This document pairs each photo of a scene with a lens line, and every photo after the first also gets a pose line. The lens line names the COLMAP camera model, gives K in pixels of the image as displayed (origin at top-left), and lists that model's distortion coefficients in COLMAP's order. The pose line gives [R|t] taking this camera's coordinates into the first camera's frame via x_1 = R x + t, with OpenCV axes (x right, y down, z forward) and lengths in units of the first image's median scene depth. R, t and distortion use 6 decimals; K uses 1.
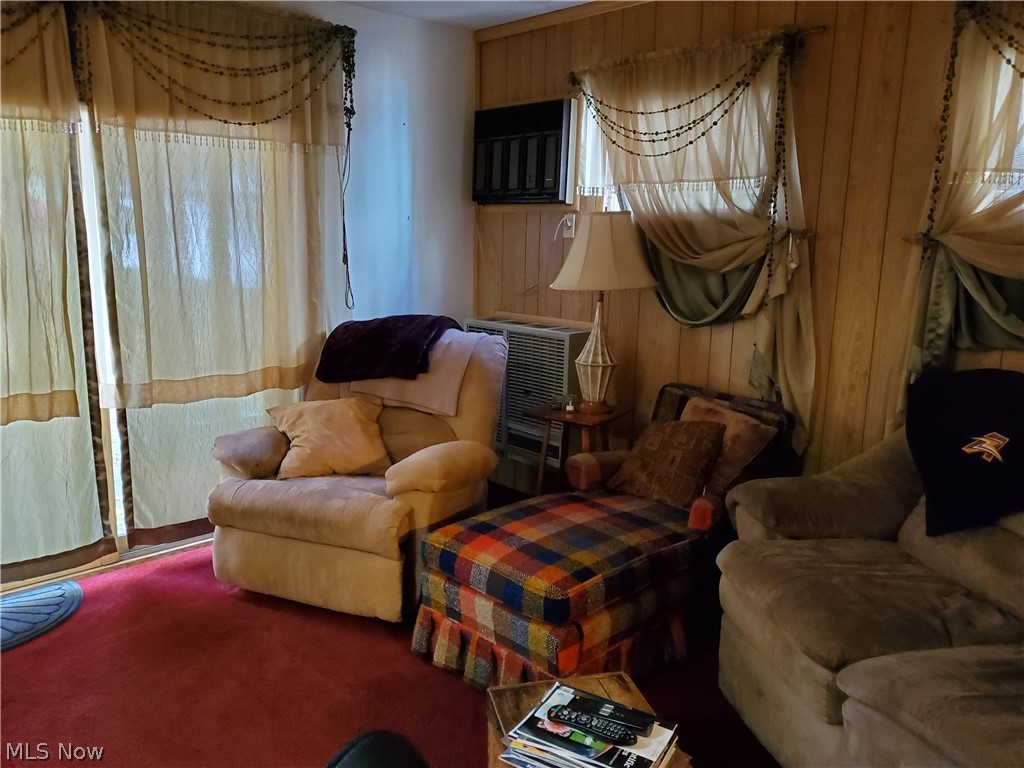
lens RADIAL K [[790.9, 0, 509.2], [0, 790.9, 380.5], [0, 0, 1]] dist [0.041684, -0.029787]
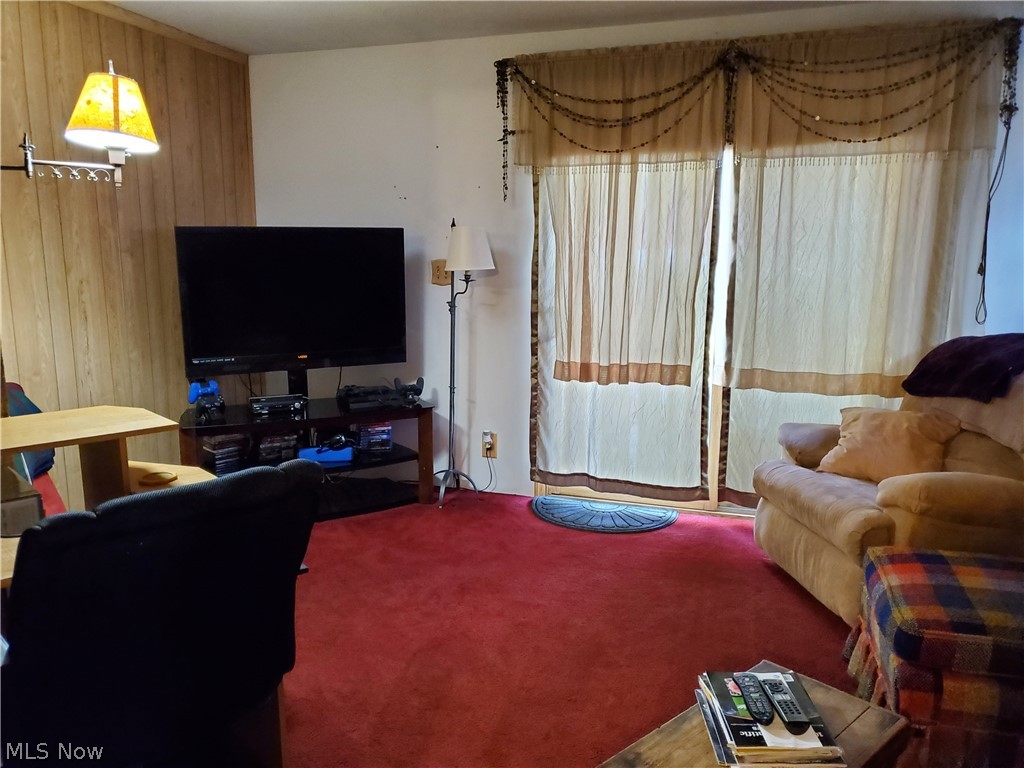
lens RADIAL K [[790.9, 0, 492.0], [0, 790.9, 392.0], [0, 0, 1]] dist [0.041684, -0.029787]
pose [[0.490043, 0.145612, -0.859450, 0.403263], [-0.155064, 0.984786, 0.078432, 0.002509], [0.857795, 0.094834, 0.505167, 0.066433]]
